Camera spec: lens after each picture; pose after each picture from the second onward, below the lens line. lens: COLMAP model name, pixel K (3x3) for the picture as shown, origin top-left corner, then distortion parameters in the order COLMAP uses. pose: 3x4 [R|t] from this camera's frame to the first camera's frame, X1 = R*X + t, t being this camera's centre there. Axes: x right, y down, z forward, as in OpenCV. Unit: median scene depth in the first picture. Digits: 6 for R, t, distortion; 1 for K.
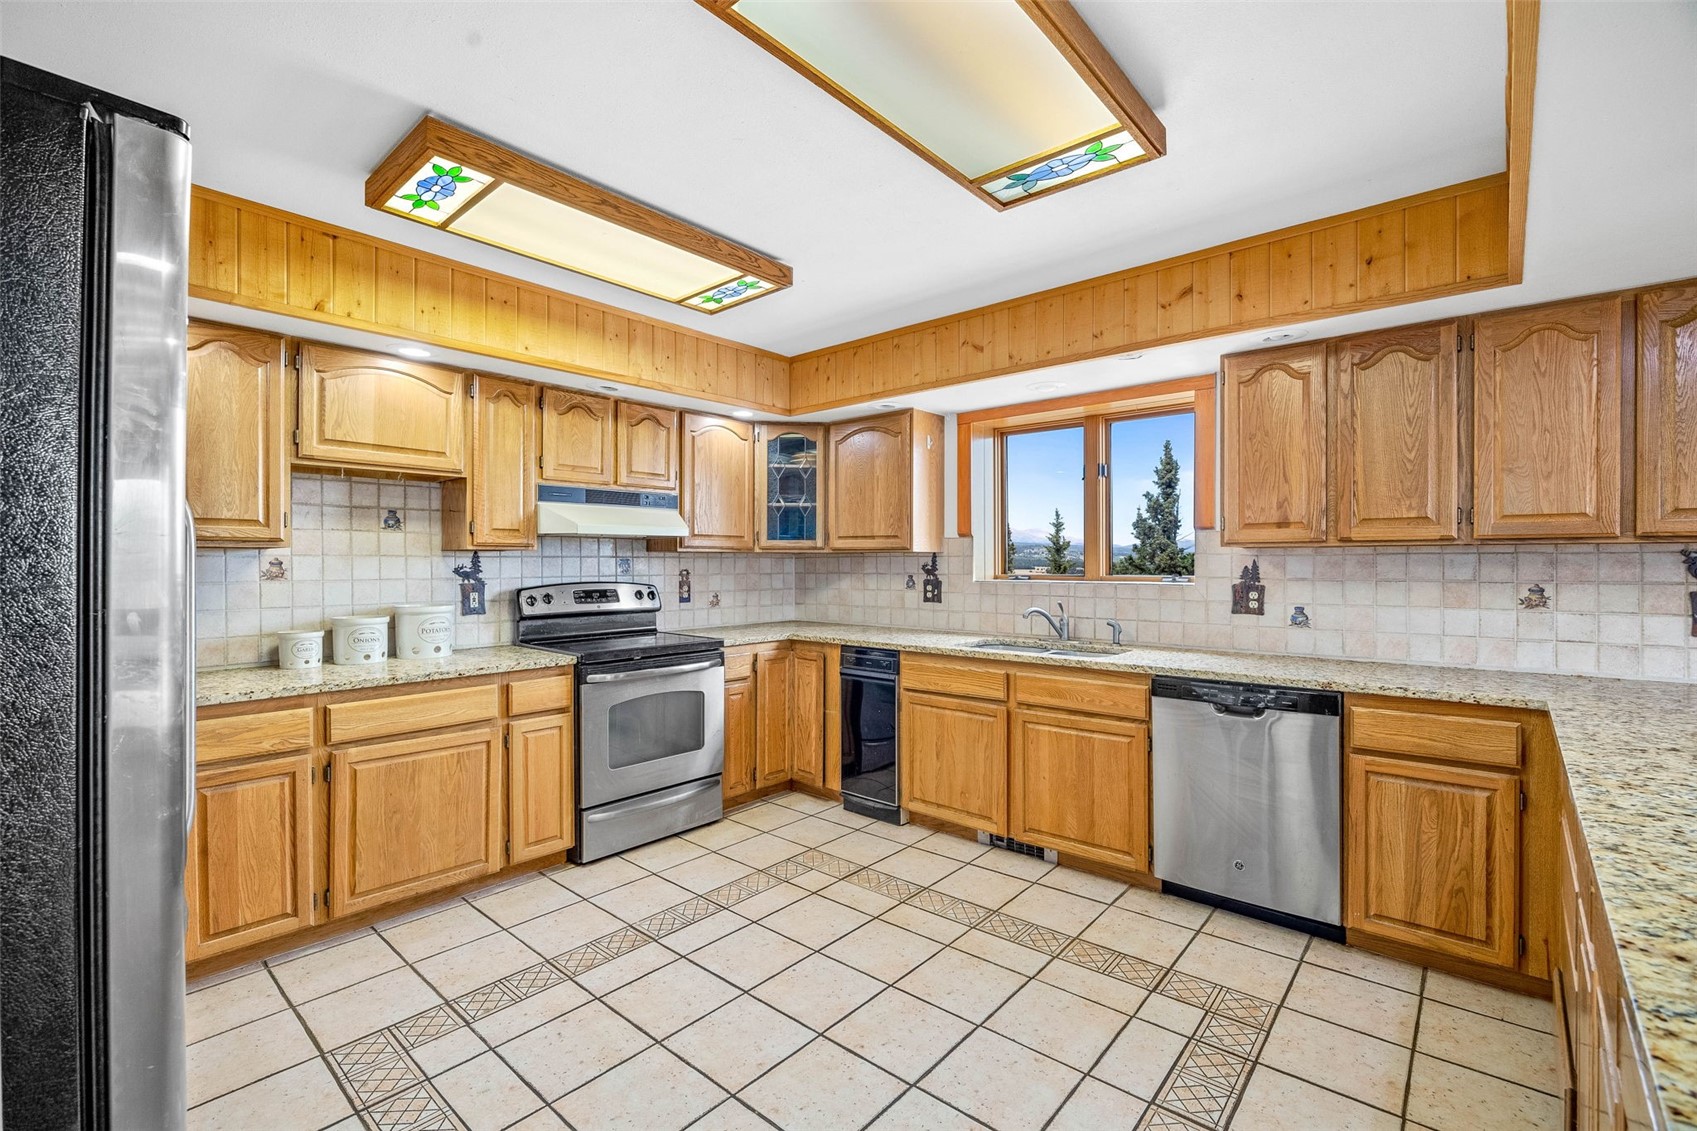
lens RADIAL K [[753.2, 0, 866.7], [0, 753.2, 560.1], [0, 0, 1]] dist [-0.011308, -0.000217]
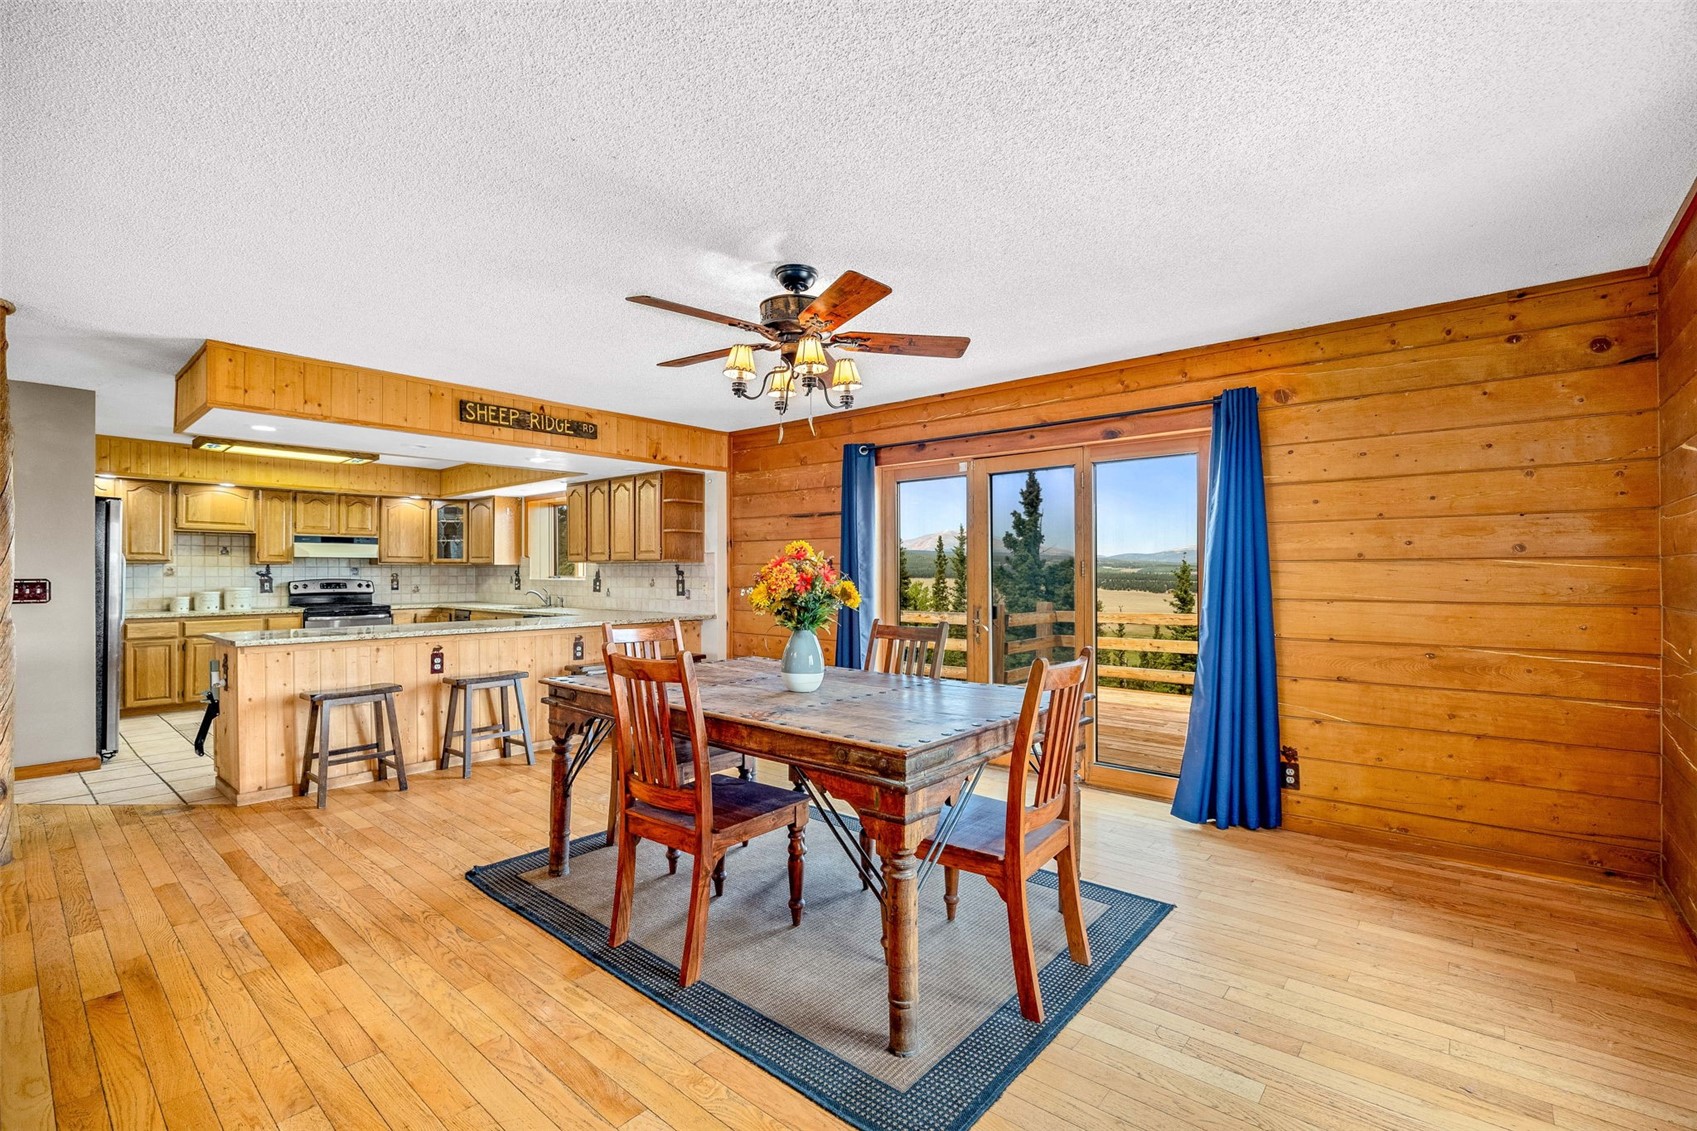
lens RADIAL K [[720.3, 0, 848.5], [0, 720.3, 565.5], [0, 0, 1]] dist [-0.009389, 0.000158]
pose [[0.999643, 0.000941, 0.026717, 1.171243], [-0.000763, 0.999977, -0.006671, 0.003972], [-0.026722, 0.006649, 0.999621, -1.197653]]
